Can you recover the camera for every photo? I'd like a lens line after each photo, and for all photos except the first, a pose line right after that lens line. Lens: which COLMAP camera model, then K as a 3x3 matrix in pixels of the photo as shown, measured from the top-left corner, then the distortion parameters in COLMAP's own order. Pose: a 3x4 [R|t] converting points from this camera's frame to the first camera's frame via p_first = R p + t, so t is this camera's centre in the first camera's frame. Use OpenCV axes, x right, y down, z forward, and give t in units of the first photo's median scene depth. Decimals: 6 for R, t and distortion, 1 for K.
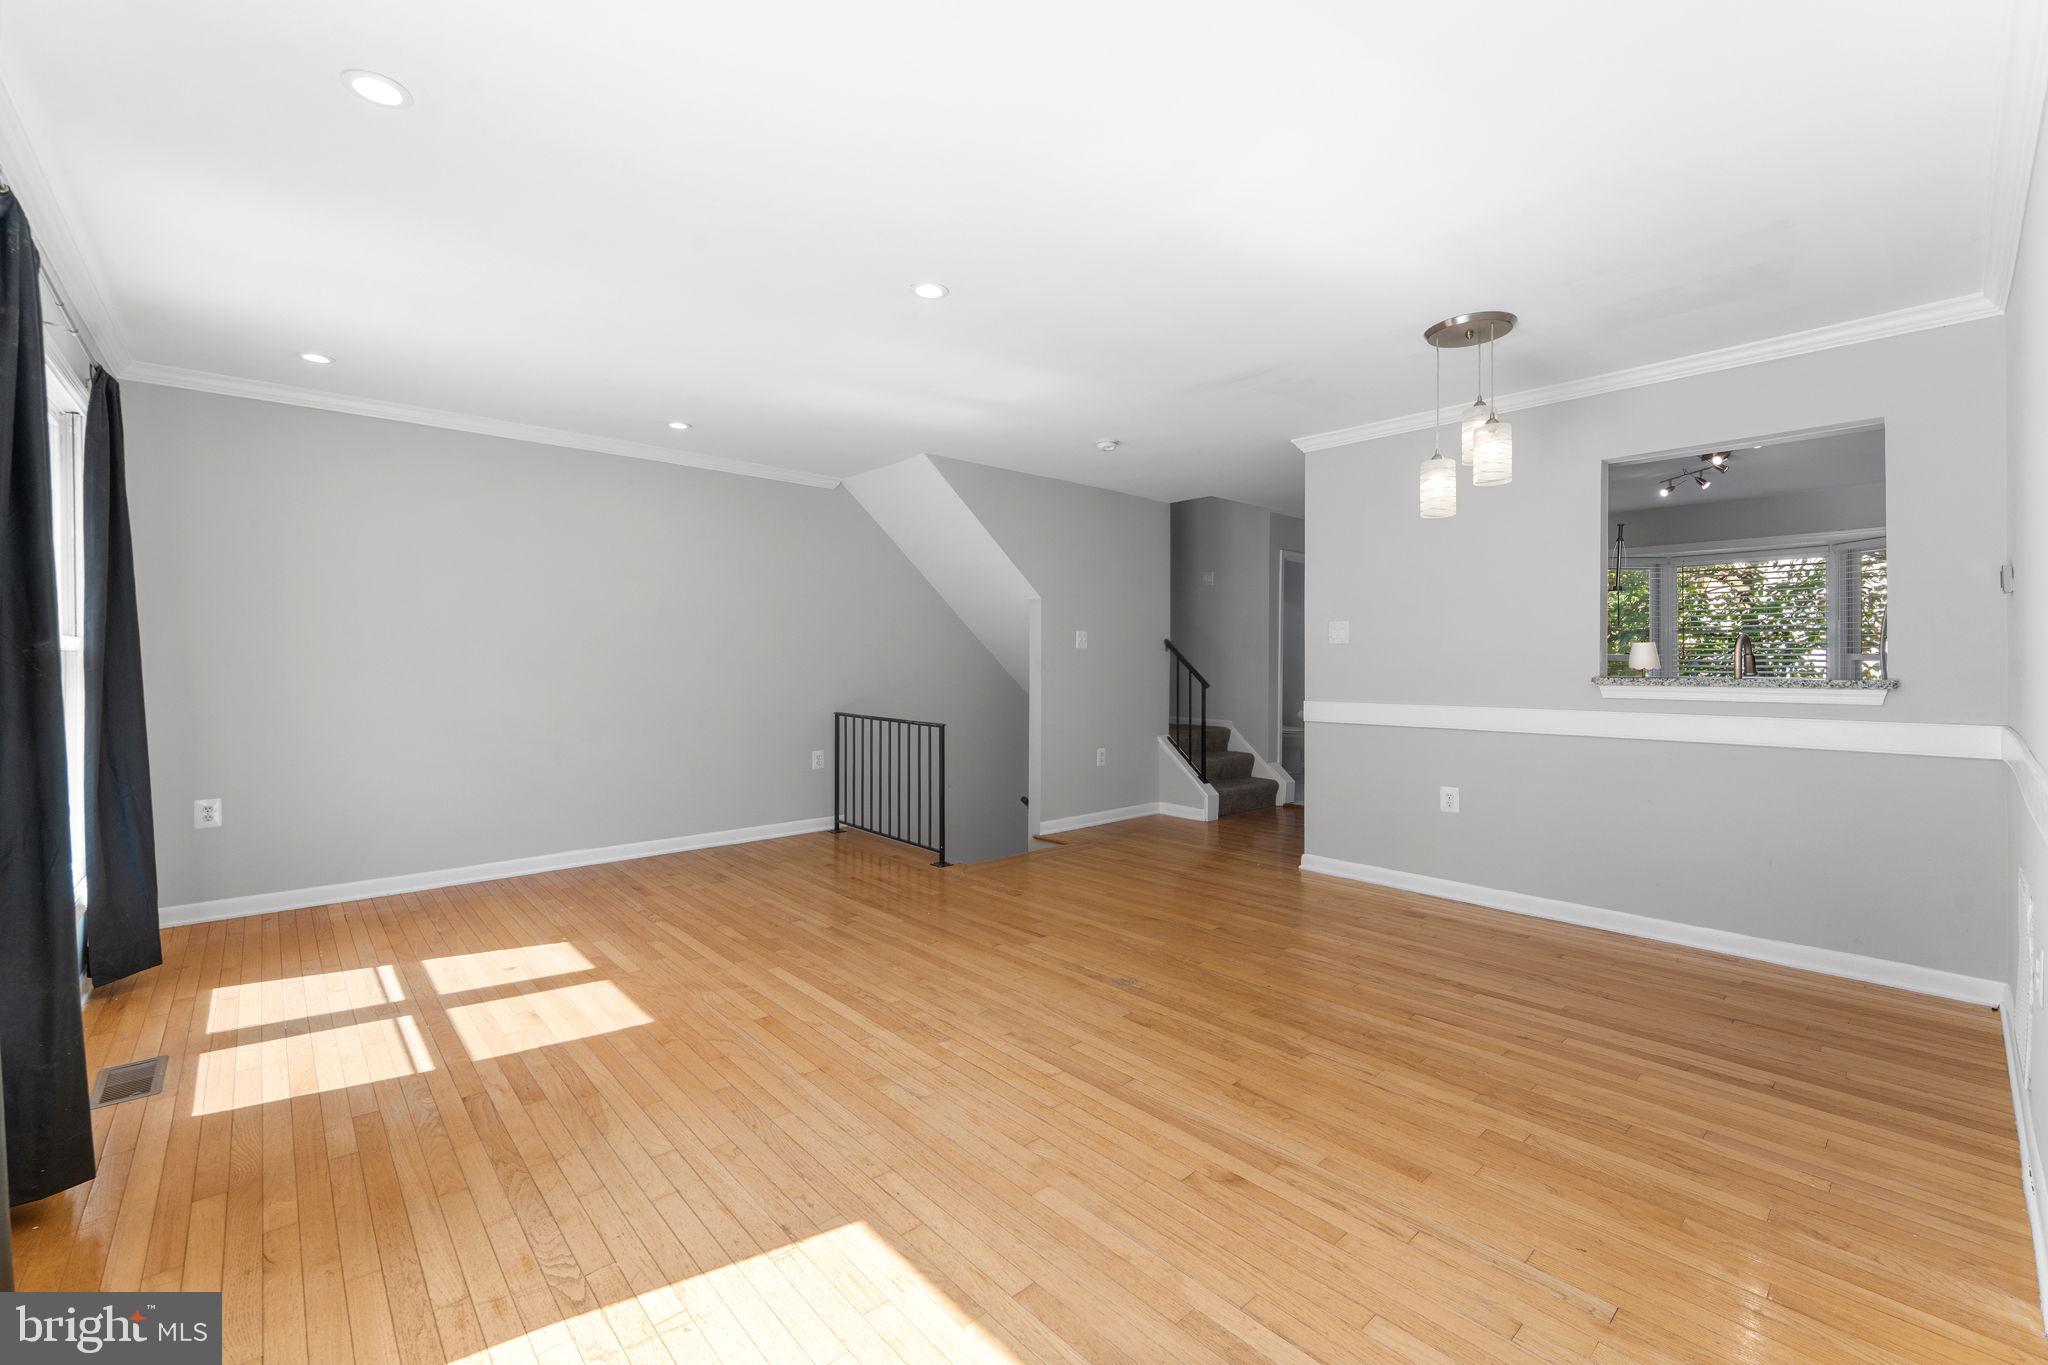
lens RADIAL K [[830.3, 0, 1011.6], [0, 830.3, 672.8], [0, 0, 1]] dist [-0.000292, 0.000059]
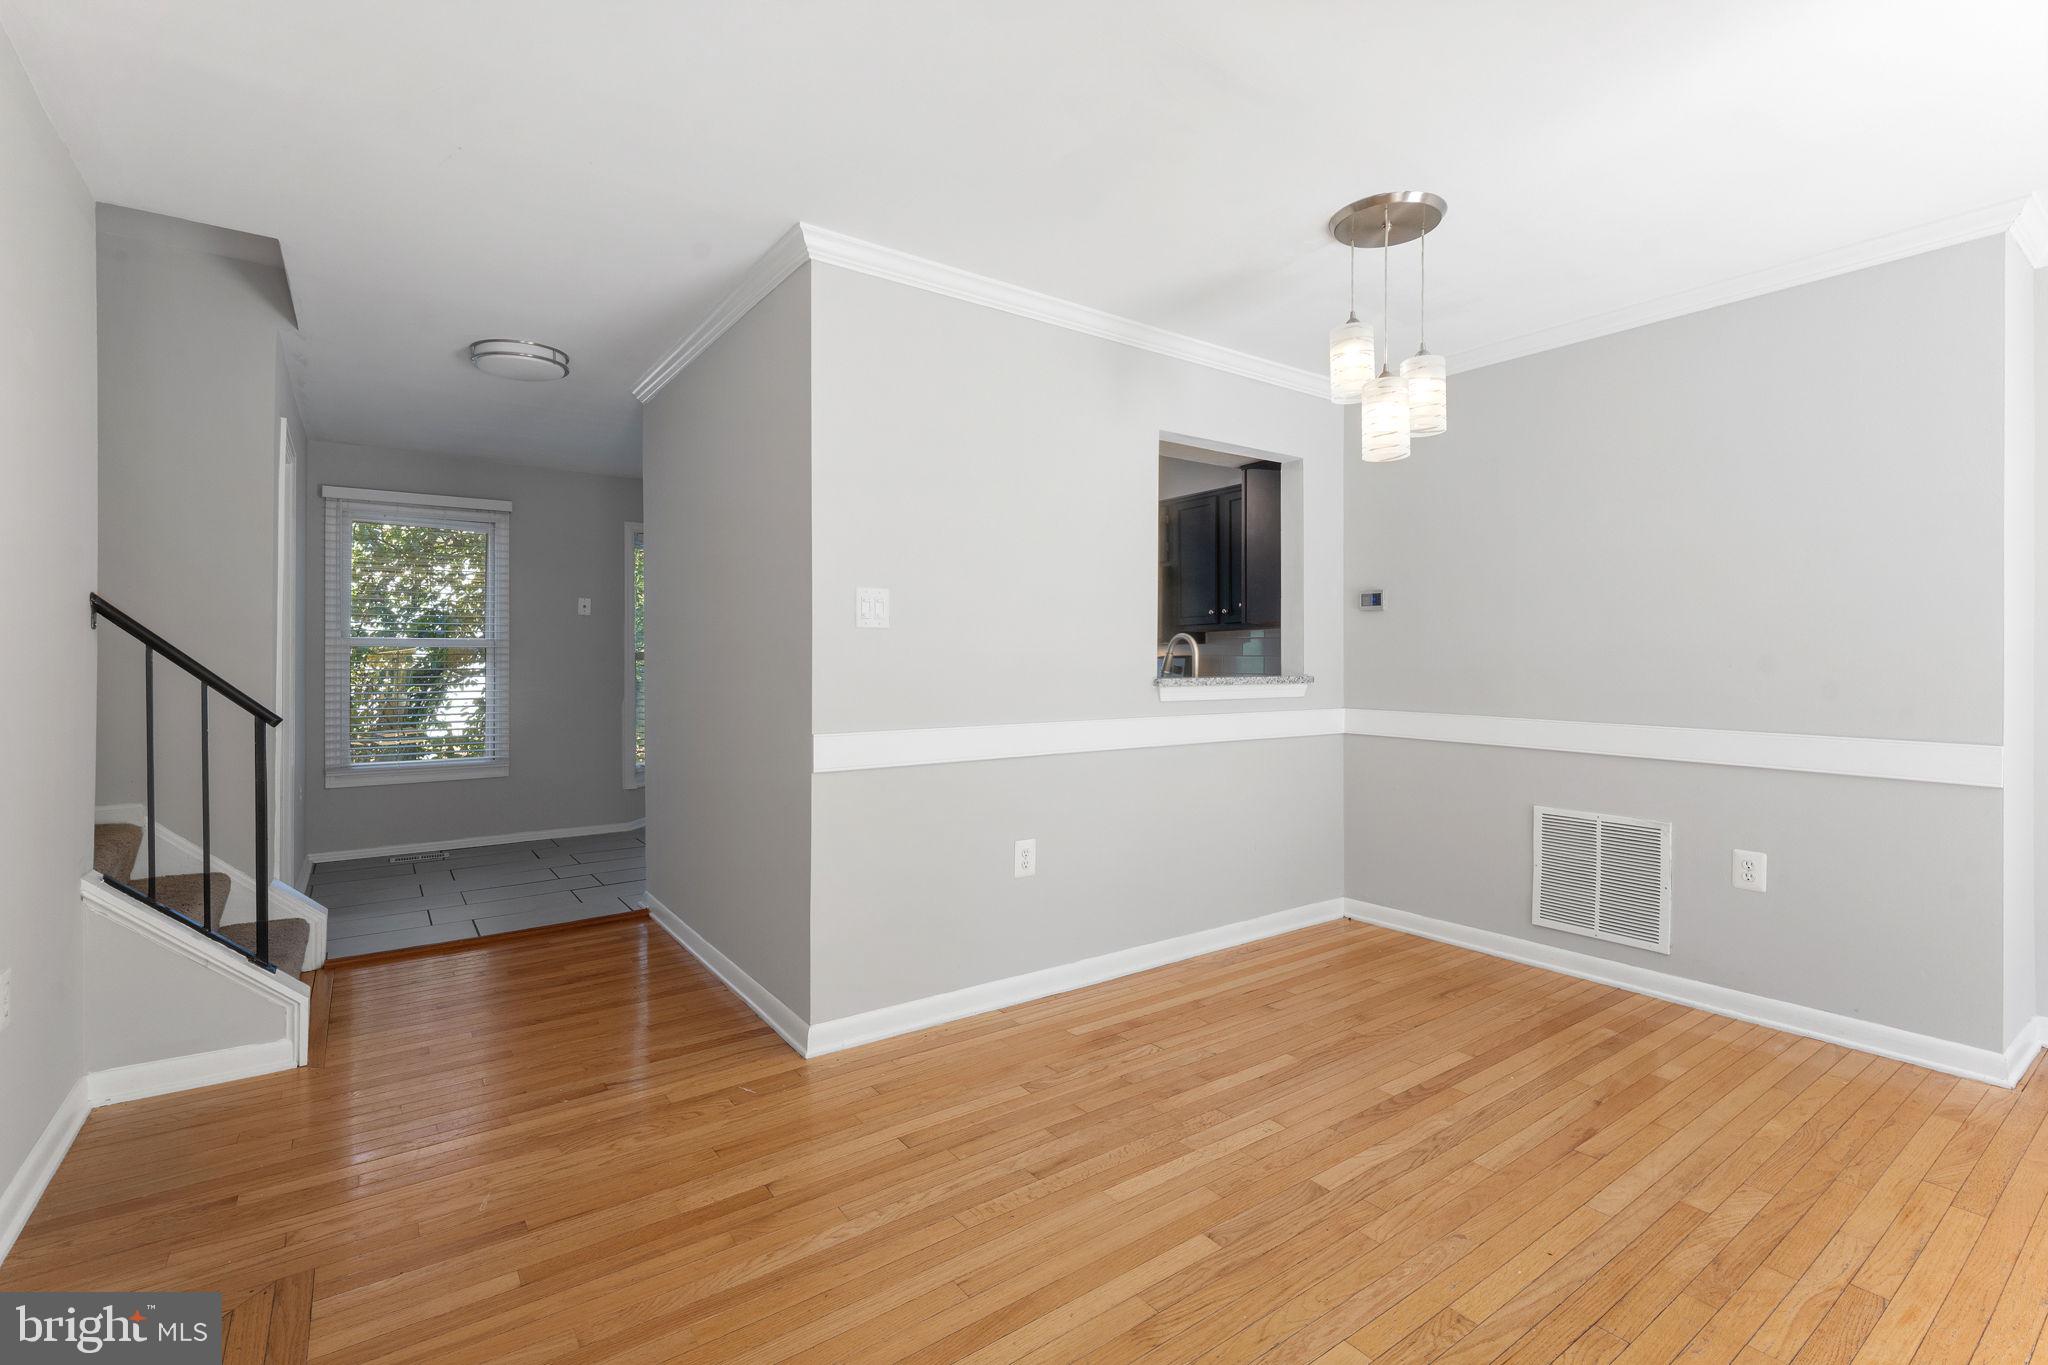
lens RADIAL K [[915.5, 0, 1015.3], [0, 915.5, 661.9], [0, 0, 1]] dist [0.002497, -0.000050]
pose [[0.104963, -0.001888, 0.994474, -0.285931], [0.011126, 0.999938, 0.000724, -0.014948], [-0.994414, 0.010989, 0.104978, 1.120848]]
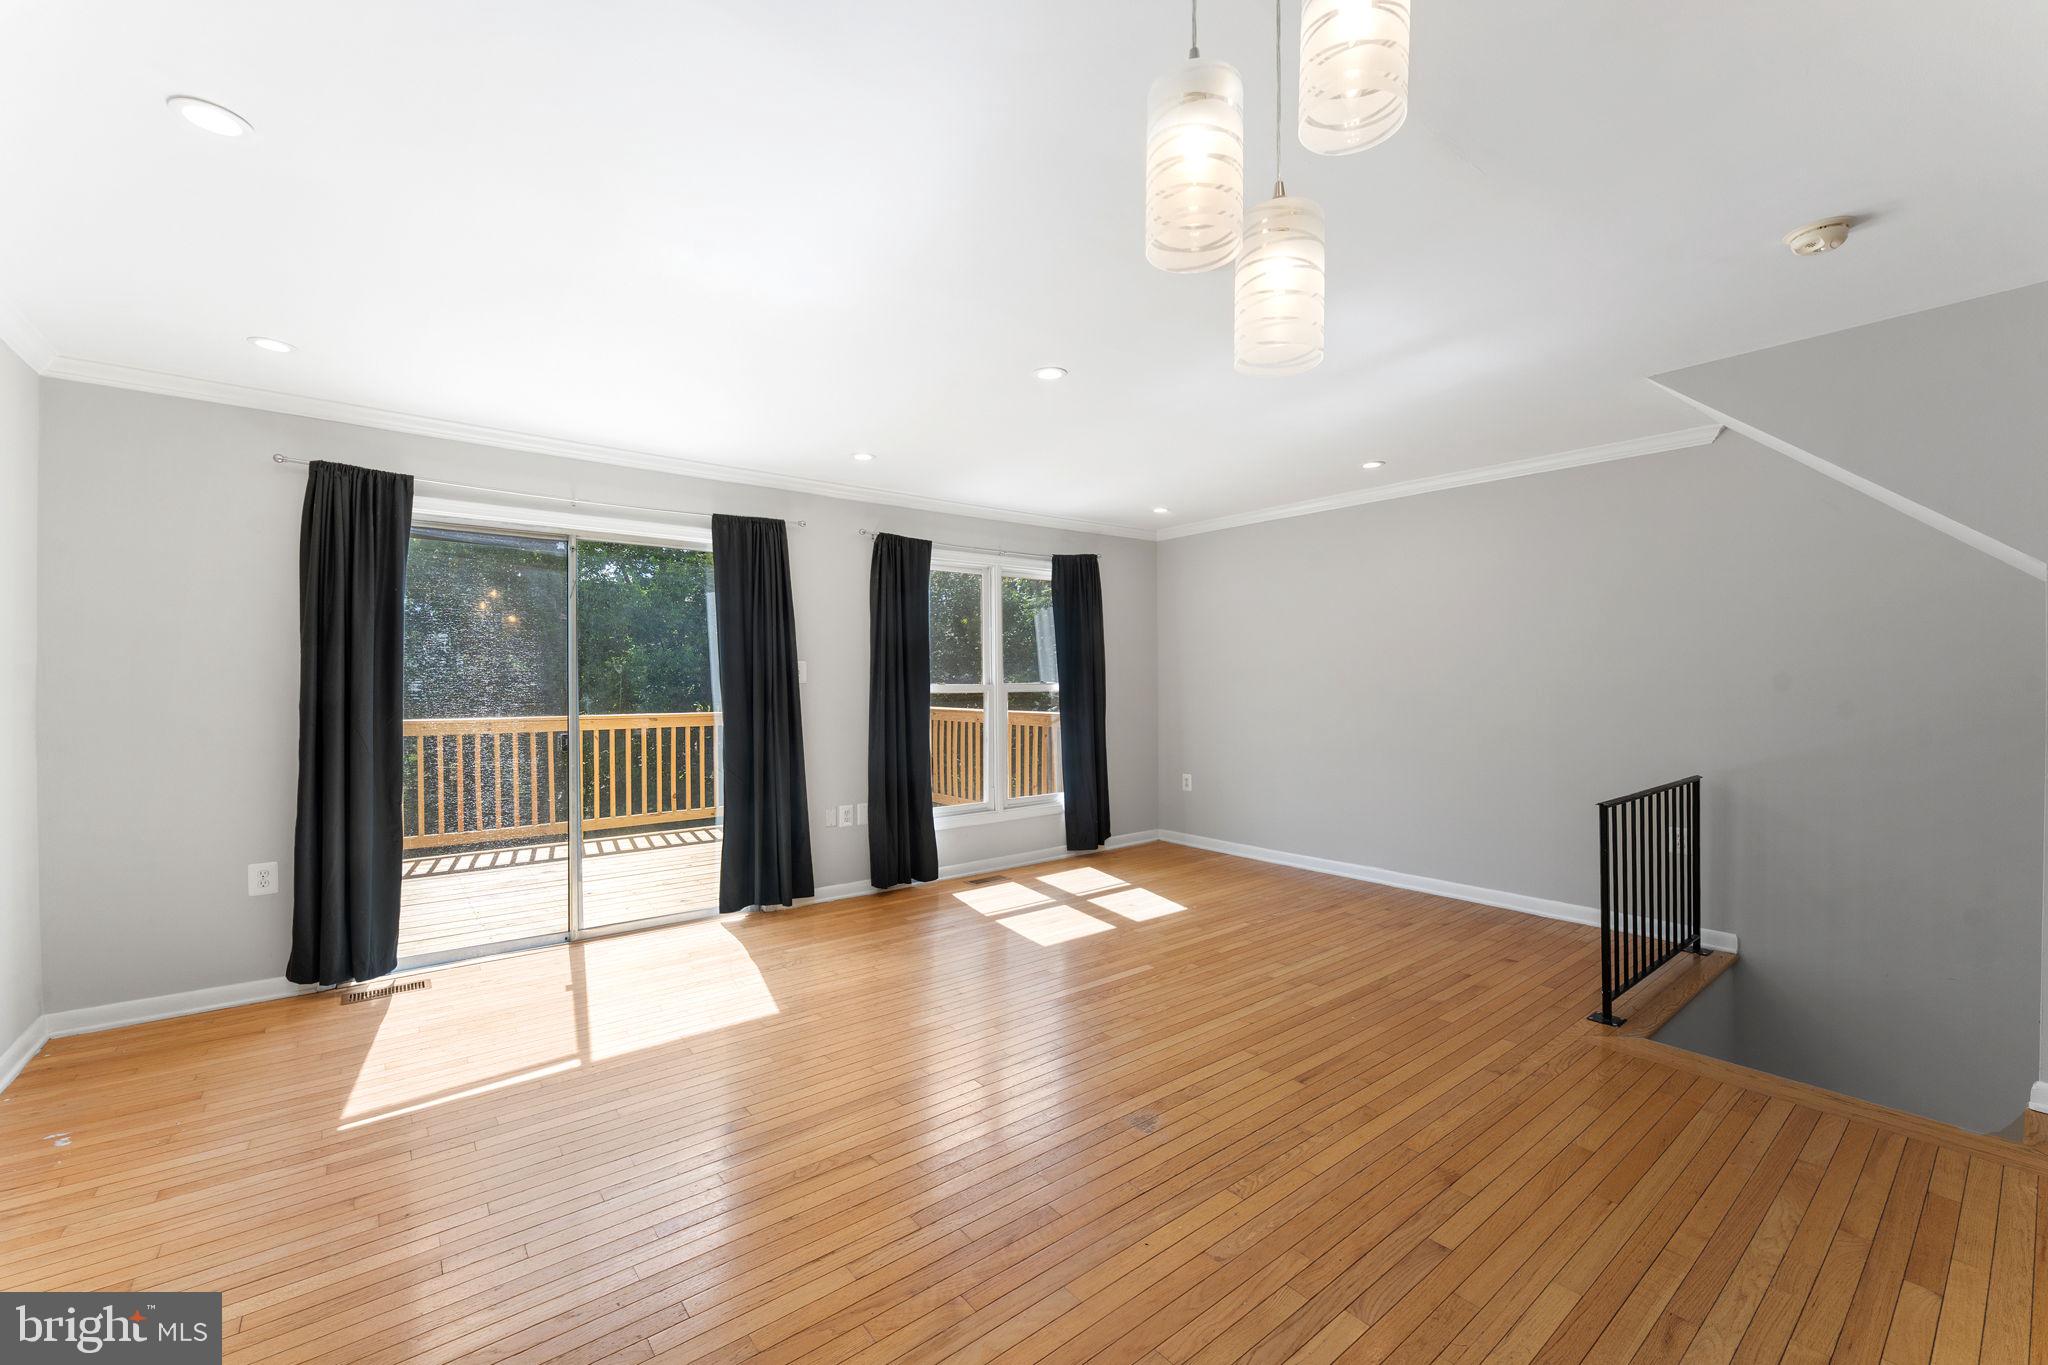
lens RADIAL K [[836.7, 0, 1024.0], [0, 836.7, 682.5], [0, 0, 1]] dist [-0.000060, 0.000032]
pose [[-0.046438, 0.007040, -0.998896, 0.829759], [-0.007955, 0.999941, 0.007417, -0.046681], [0.998889, 0.008291, -0.046379, 0.812447]]
